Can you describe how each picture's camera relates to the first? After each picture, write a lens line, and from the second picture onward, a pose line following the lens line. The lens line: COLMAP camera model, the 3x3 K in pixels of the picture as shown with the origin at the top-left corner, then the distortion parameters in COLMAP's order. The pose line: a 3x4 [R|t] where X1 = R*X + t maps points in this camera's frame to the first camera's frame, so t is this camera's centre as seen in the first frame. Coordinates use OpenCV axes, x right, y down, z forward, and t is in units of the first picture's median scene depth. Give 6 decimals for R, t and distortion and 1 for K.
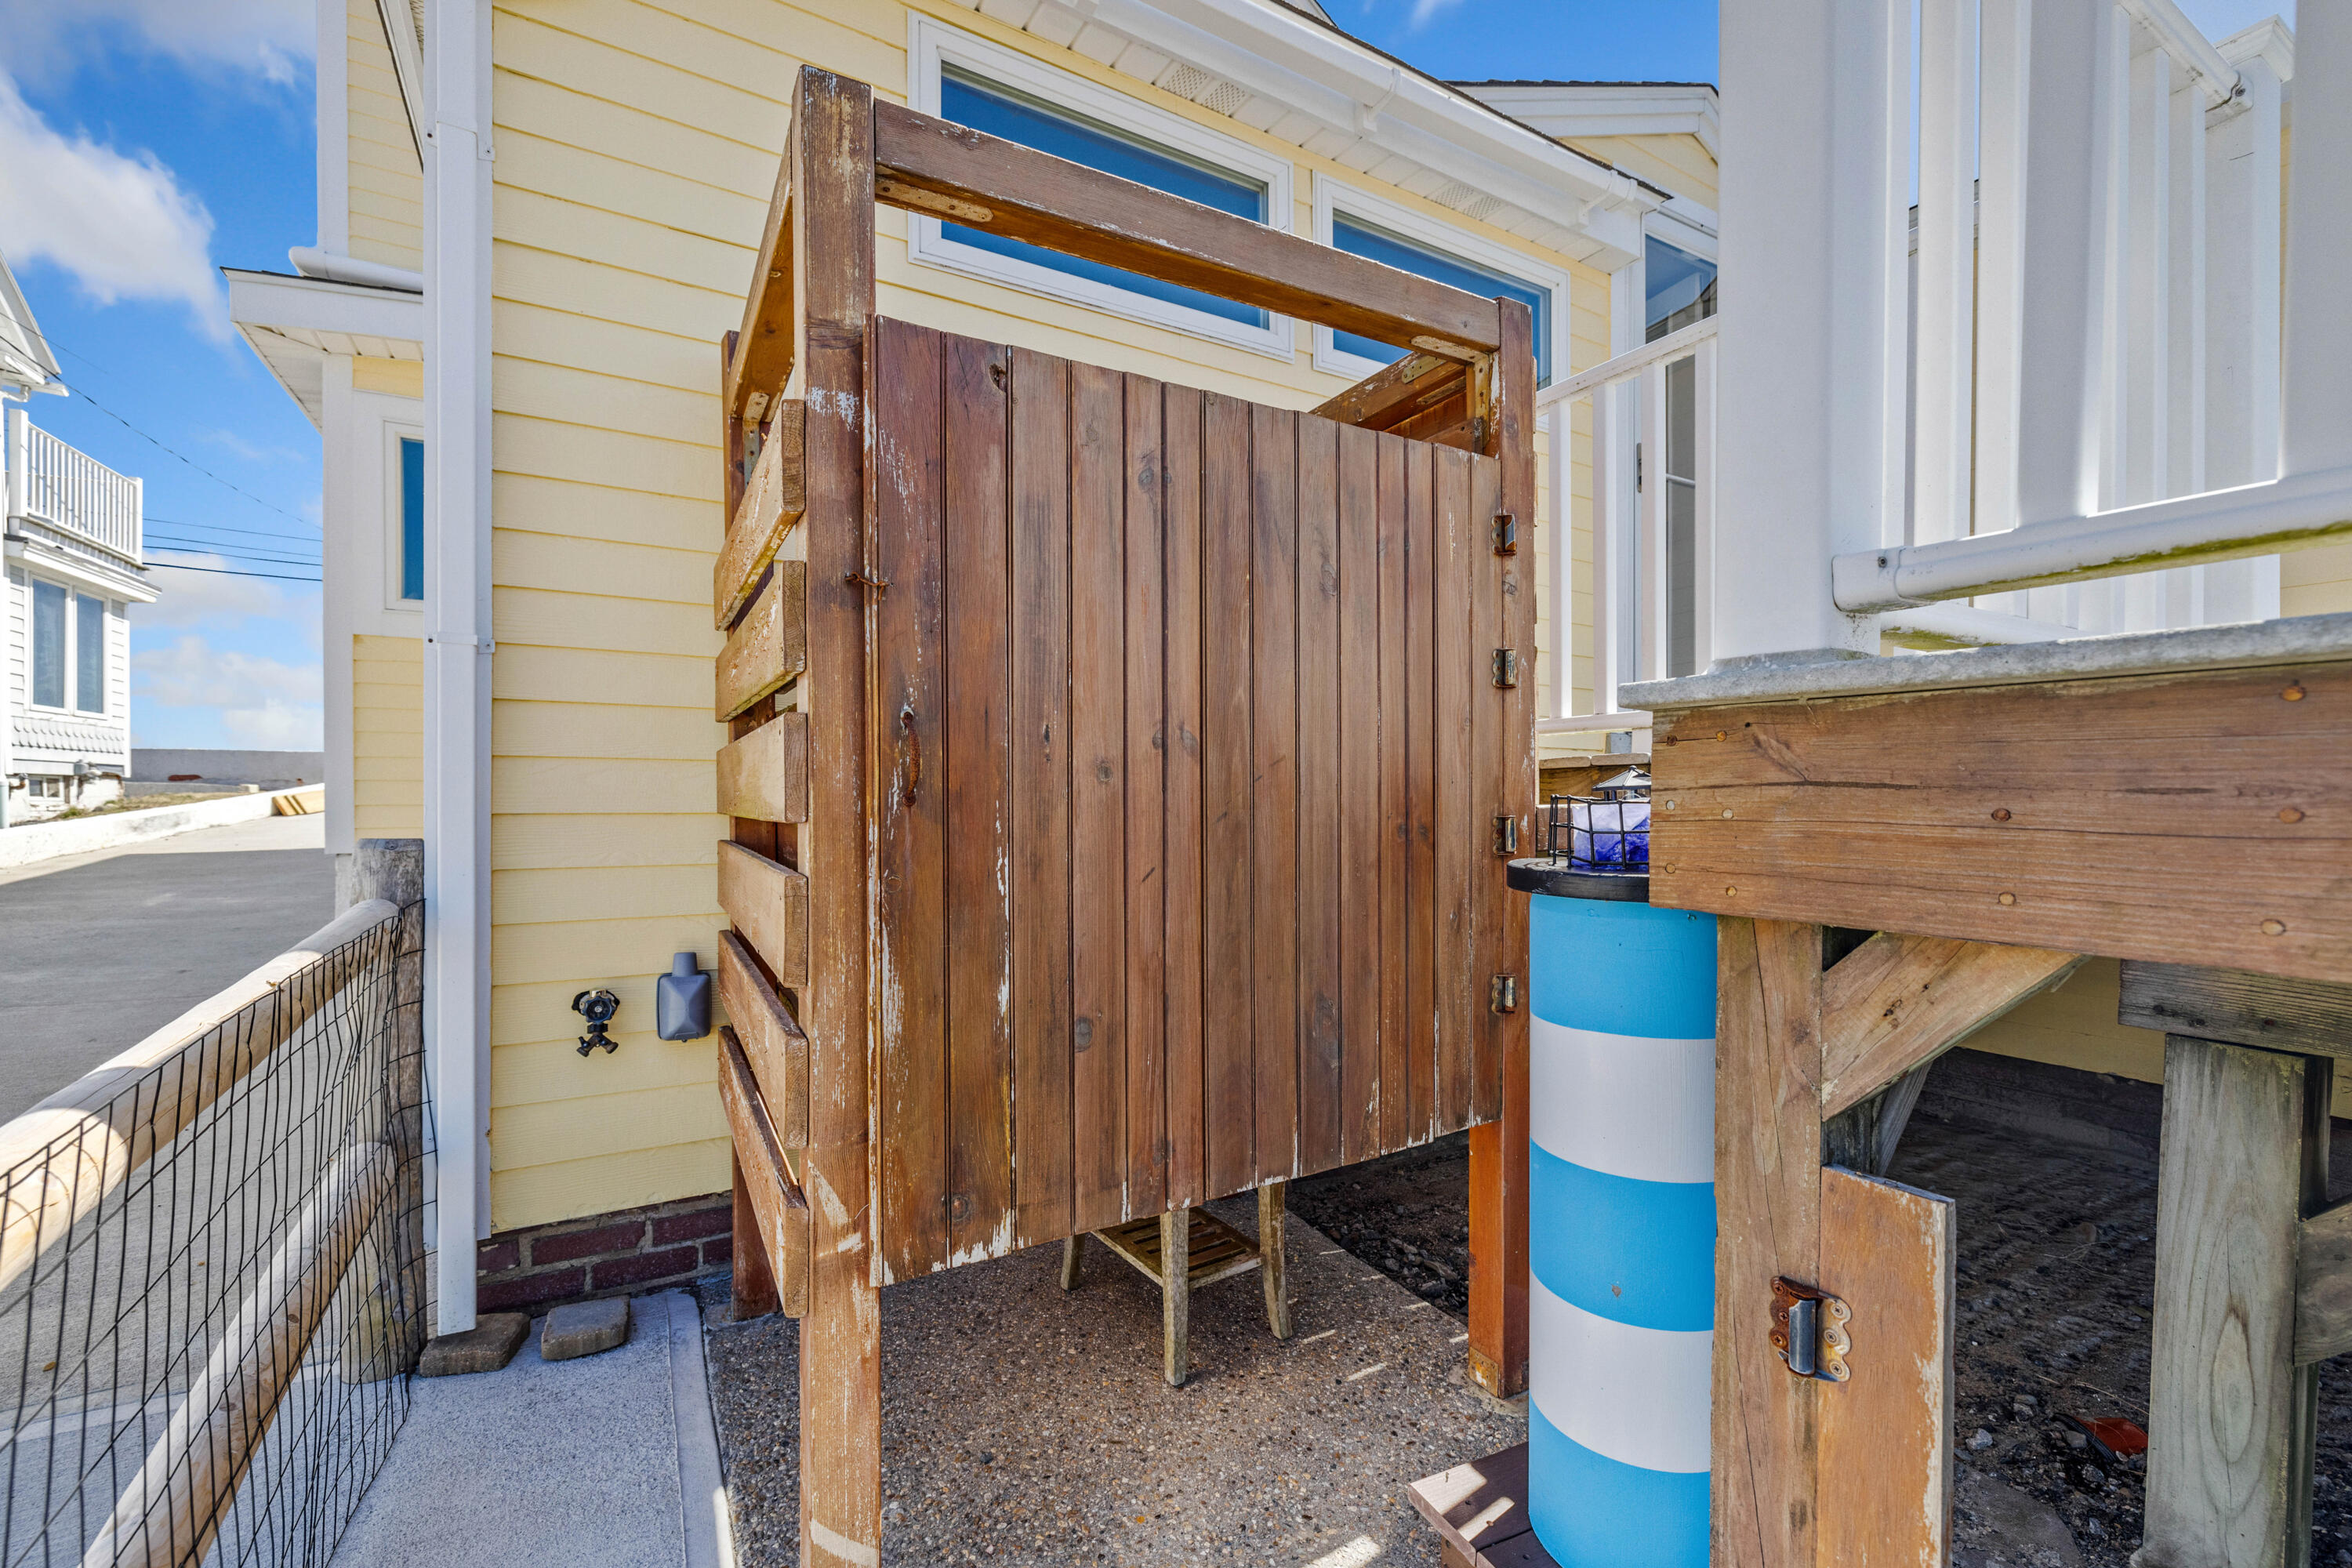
lens RADIAL K [[978.9, 0, 1168.8], [0, 978.9, 778.9], [0, 0, 1]] dist [0.000852, -0.000287]
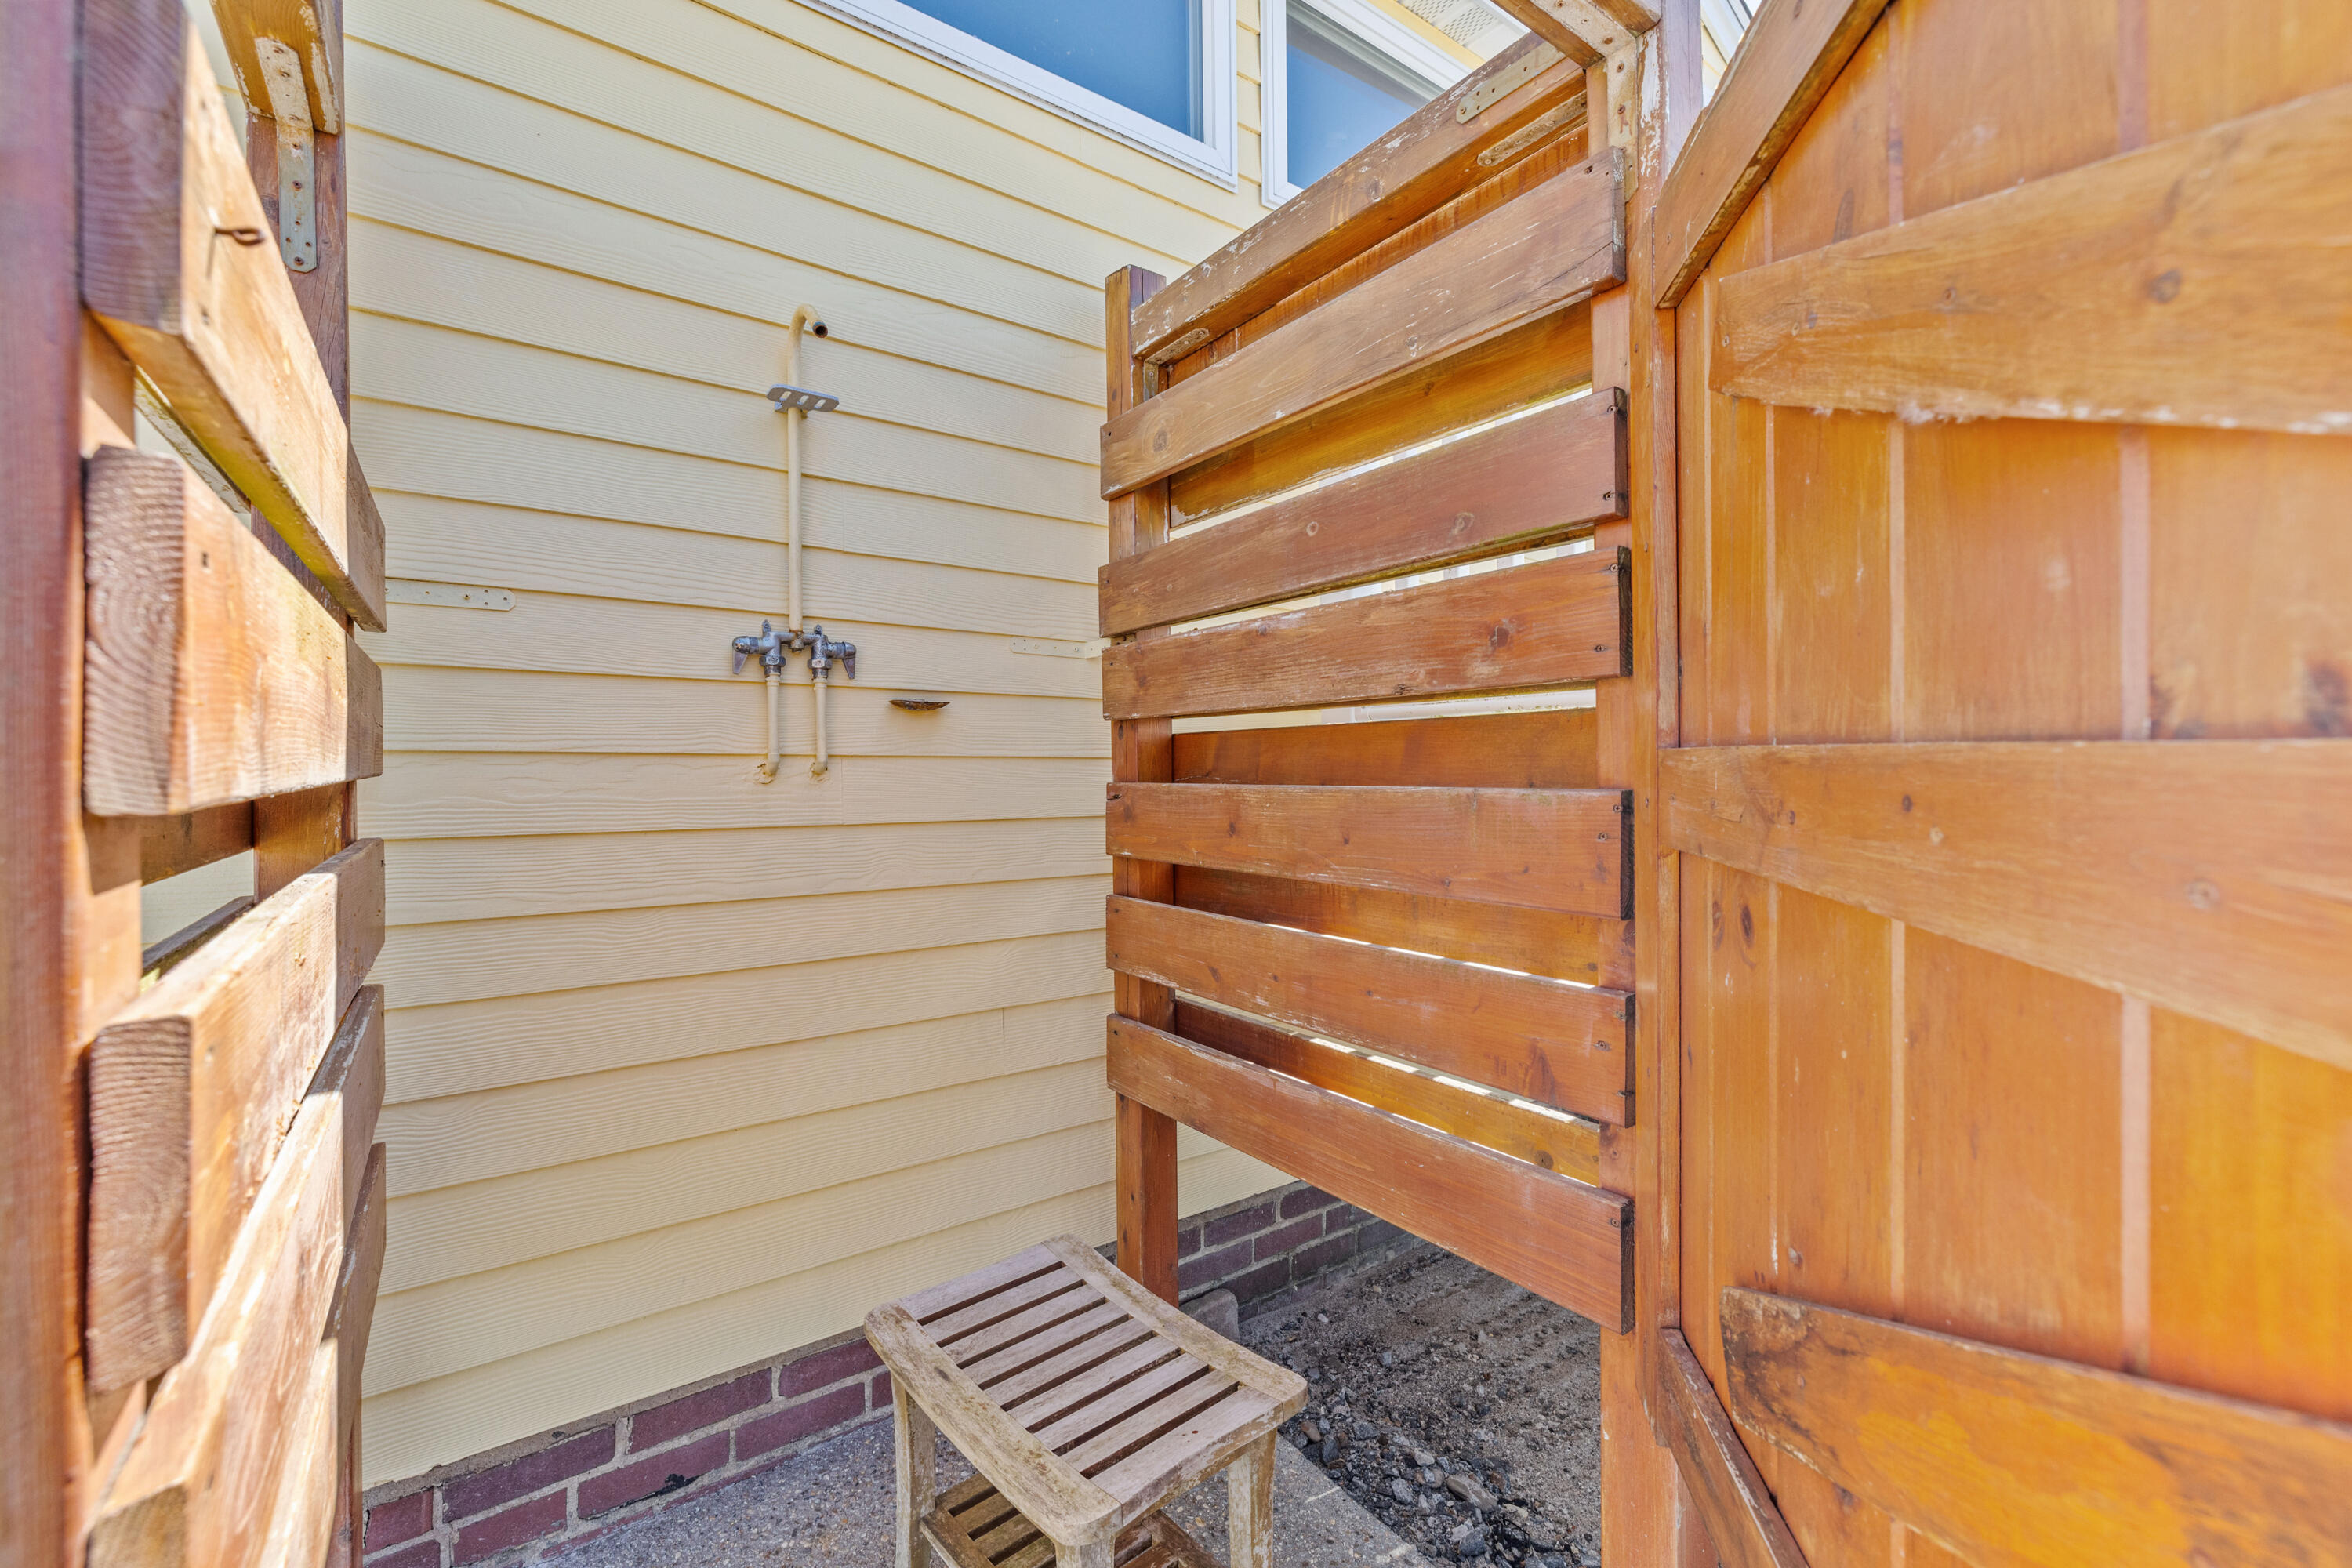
lens RADIAL K [[978.9, 0, 1168.8], [0, 978.9, 778.9], [0, 0, 1]] dist [0.000852, -0.000287]
pose [[0.993663, -0.003712, 0.112342, -0.007061], [0.000572, 0.999609, 0.027965, -0.014656], [-0.112402, -0.027723, 0.993276, 0.359341]]
